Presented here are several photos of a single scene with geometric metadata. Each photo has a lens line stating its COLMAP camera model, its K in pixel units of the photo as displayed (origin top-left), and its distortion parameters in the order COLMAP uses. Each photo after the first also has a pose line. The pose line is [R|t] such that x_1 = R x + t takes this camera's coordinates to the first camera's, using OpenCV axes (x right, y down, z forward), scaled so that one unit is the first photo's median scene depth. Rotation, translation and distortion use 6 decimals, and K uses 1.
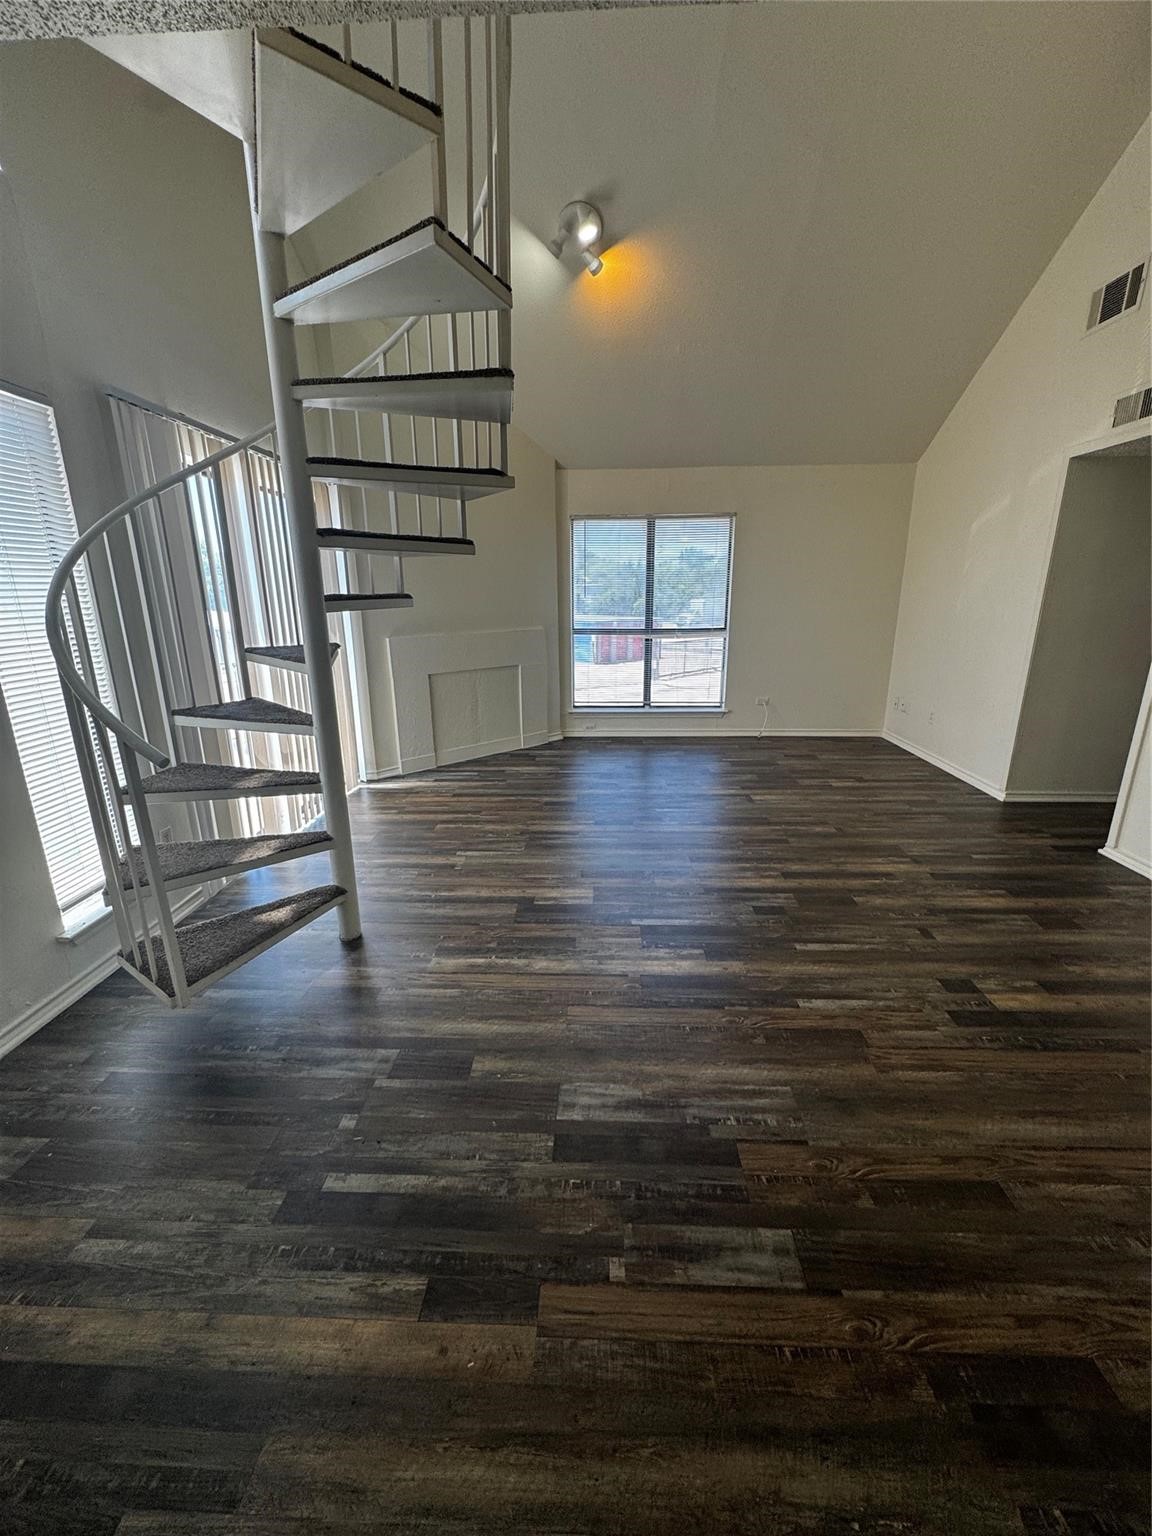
lens RADIAL K [[613.2, 0, 569.3], [0, 613.2, 768.9], [0, 0, 1]] dist [0.003257, 0.000222]
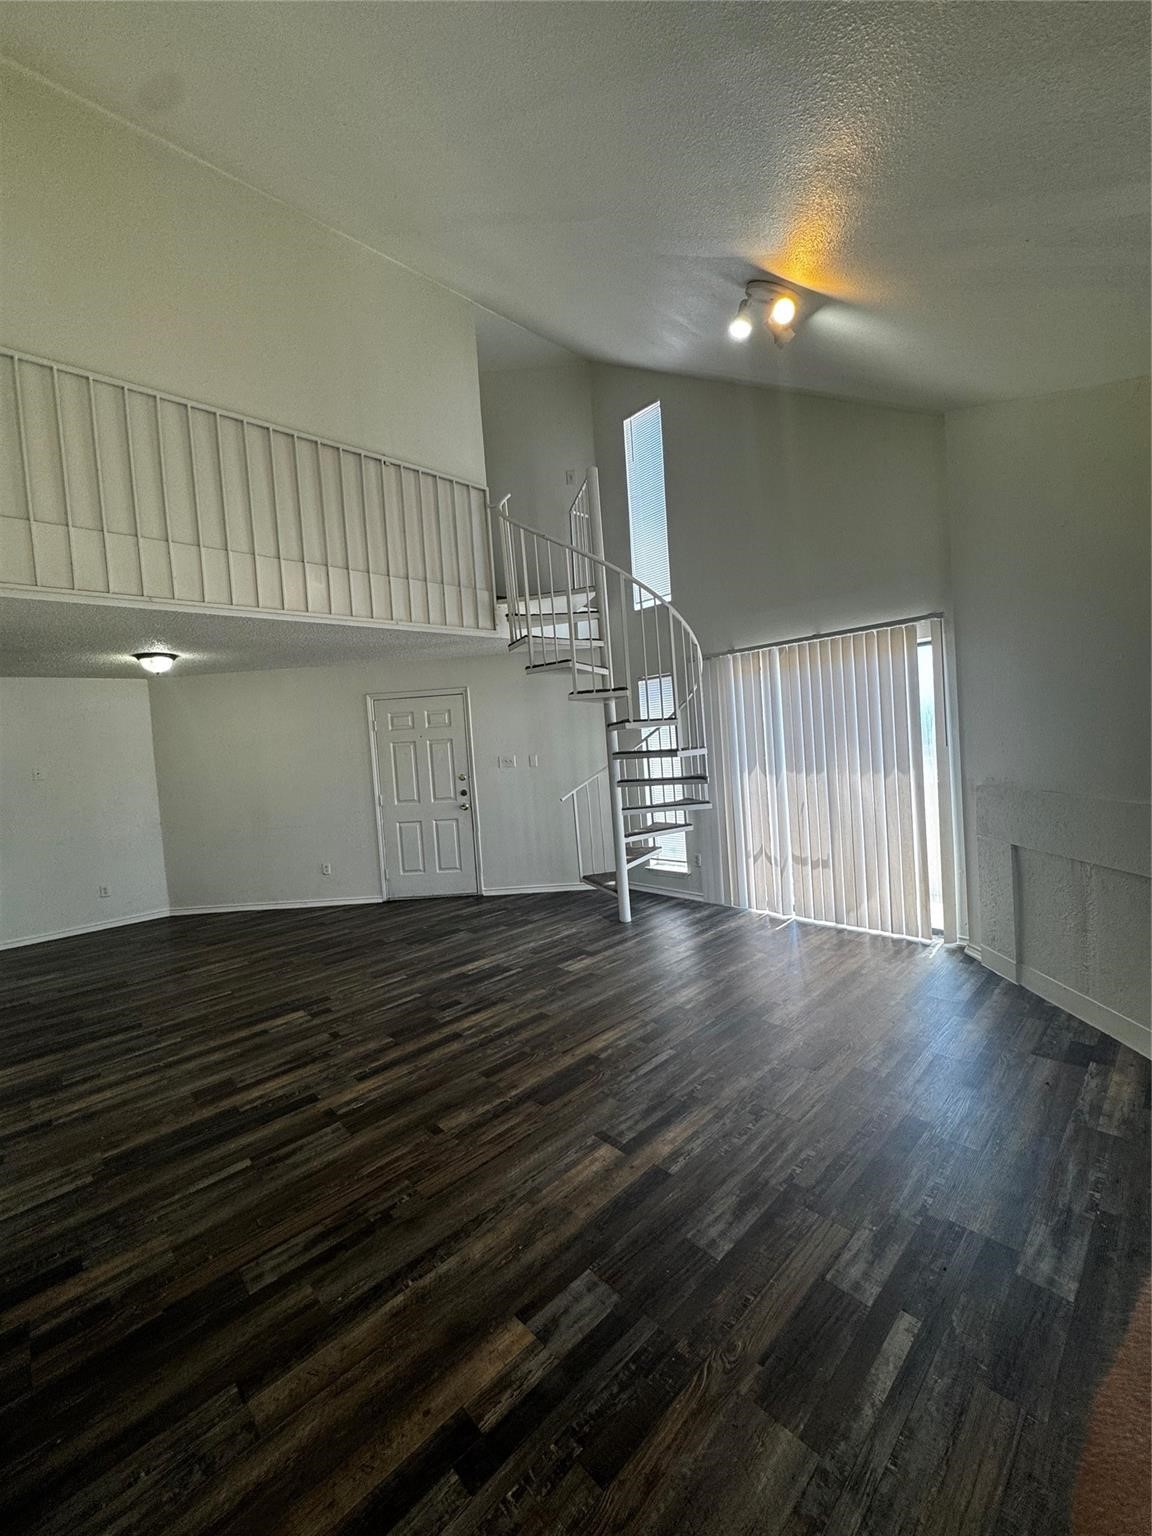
lens RADIAL K [[613.2, 0, 572.5], [0, 613.2, 767.1], [0, 0, 1]] dist [0.003257, 0.000222]
pose [[-0.694330, 0.081252, -0.715055, 0.941555], [-0.127720, 0.963920, 0.233549, -0.536730], [0.708233, 0.253487, -0.658901, 1.747076]]
